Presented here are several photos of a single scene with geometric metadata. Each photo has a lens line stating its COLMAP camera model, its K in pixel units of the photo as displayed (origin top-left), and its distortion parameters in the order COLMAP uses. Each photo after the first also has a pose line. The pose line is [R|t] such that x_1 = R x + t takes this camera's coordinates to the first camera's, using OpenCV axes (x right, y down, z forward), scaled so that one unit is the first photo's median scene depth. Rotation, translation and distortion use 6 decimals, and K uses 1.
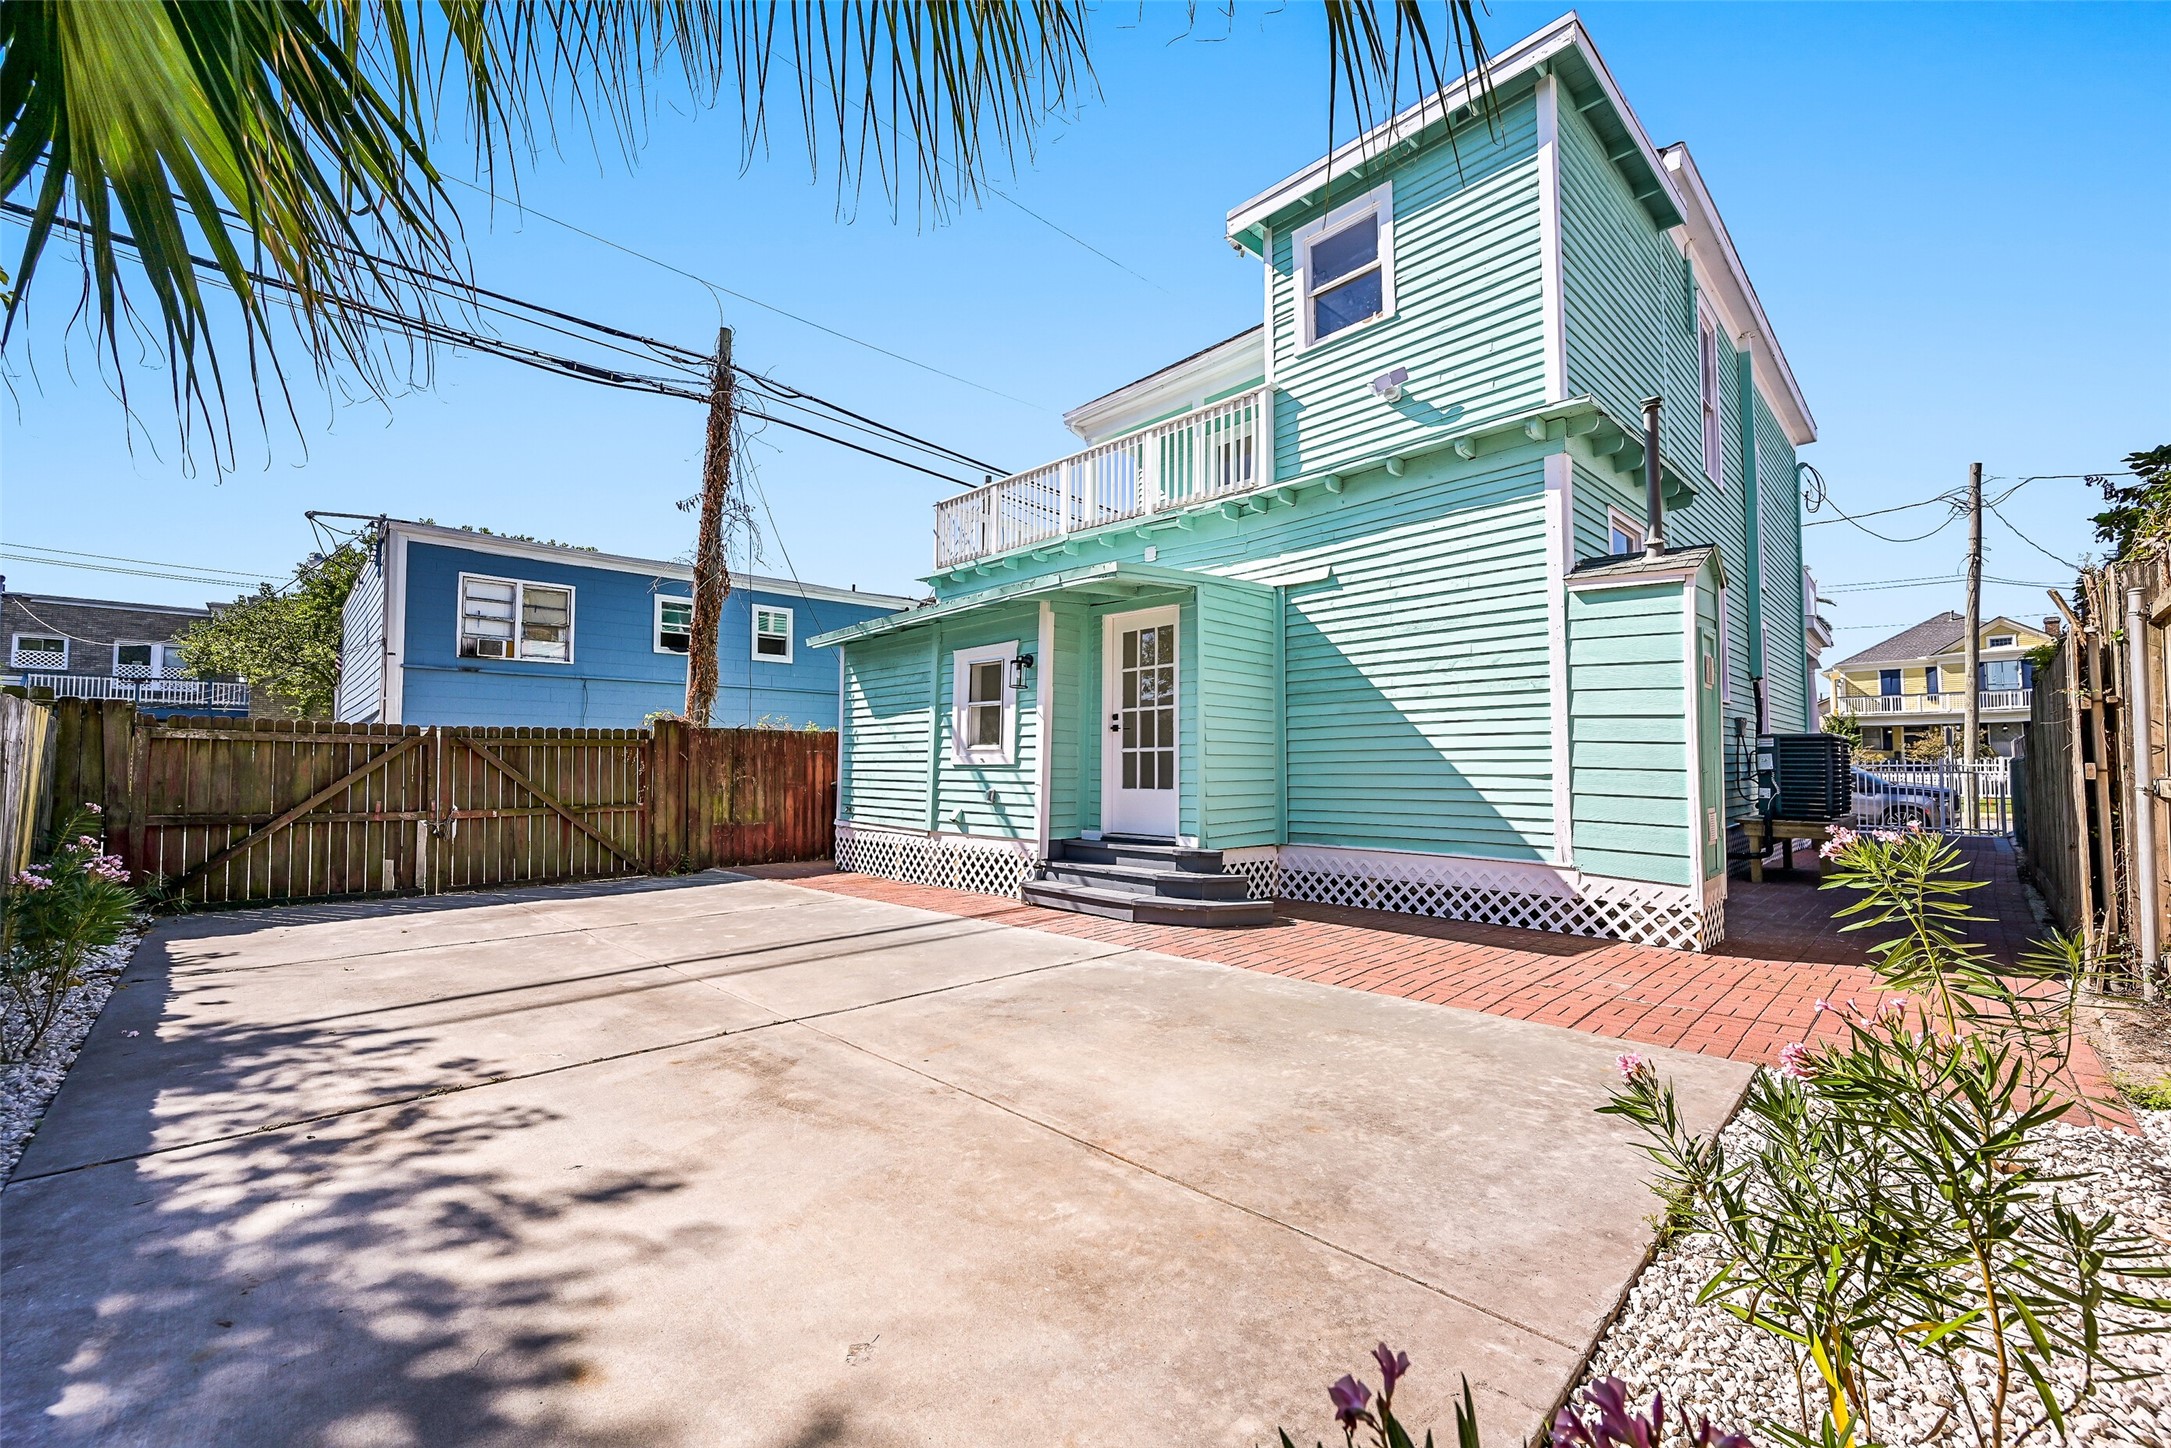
lens RADIAL K [[858.0, 0, 1098.0], [0, 858.0, 731.8], [0, 0, 1]] dist [-0.005546, 0.001962]
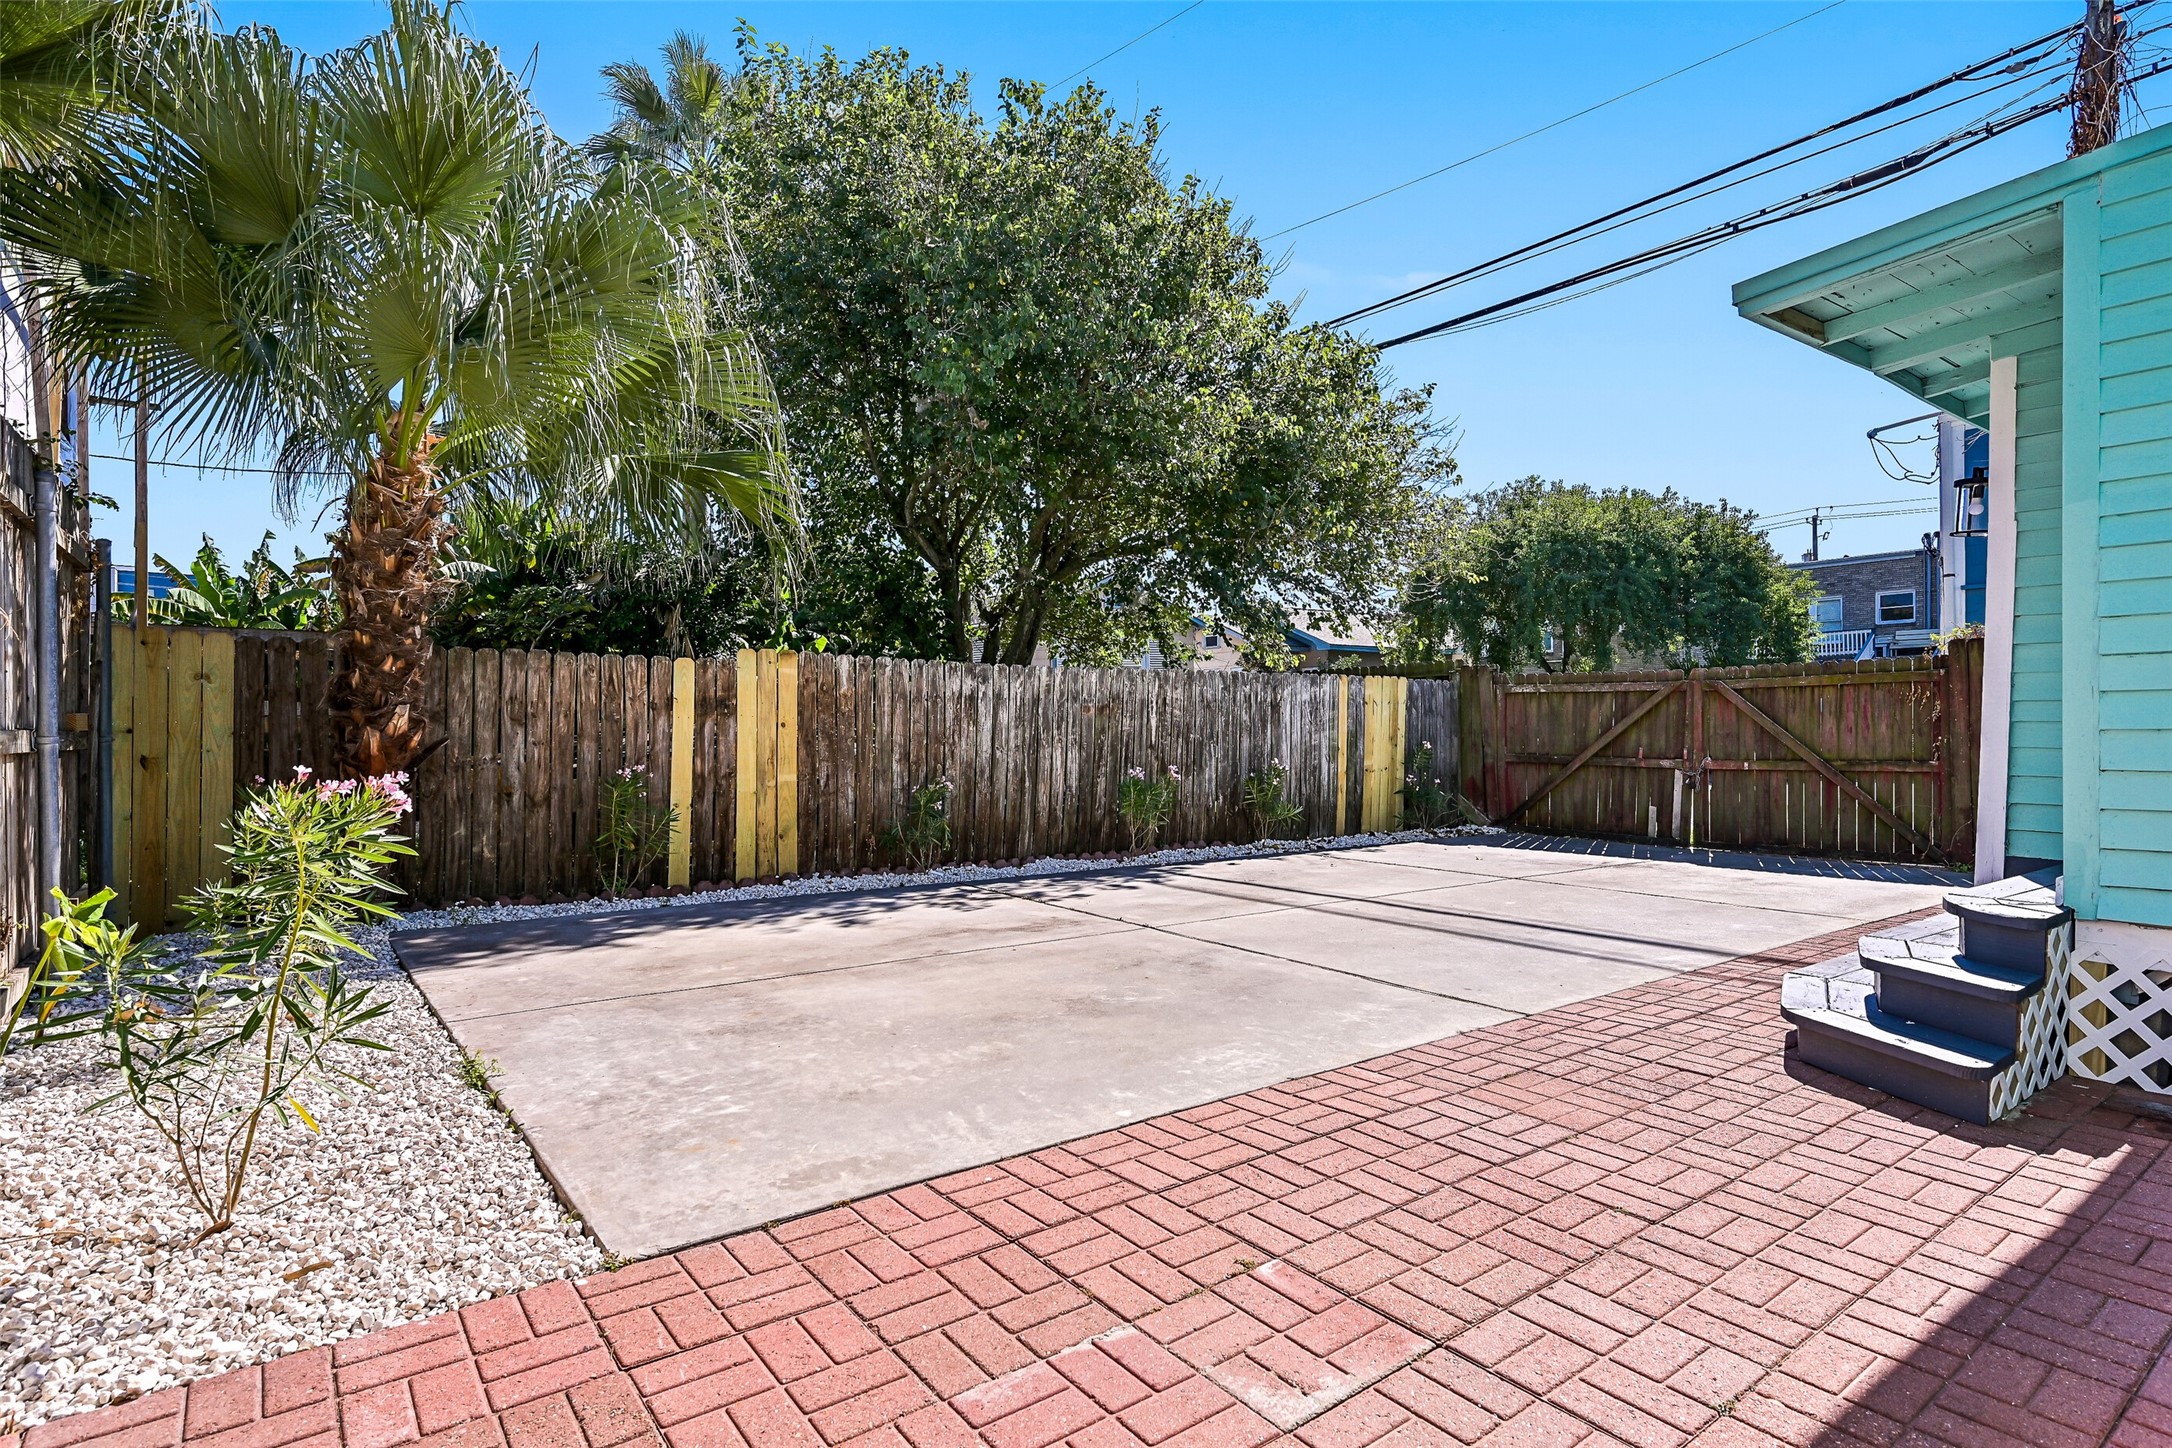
lens RADIAL K [[1105.4, 0, 1098.4], [0, 1105.4, 726.5], [0, 0, 1]] dist [-0.000047, 0.001247]
pose [[-0.130055, 0.001518, -0.991506, 0.554405], [0.047620, 0.998854, -0.004717, 0.032794], [0.990363, -0.047829, -0.129978, 0.552095]]
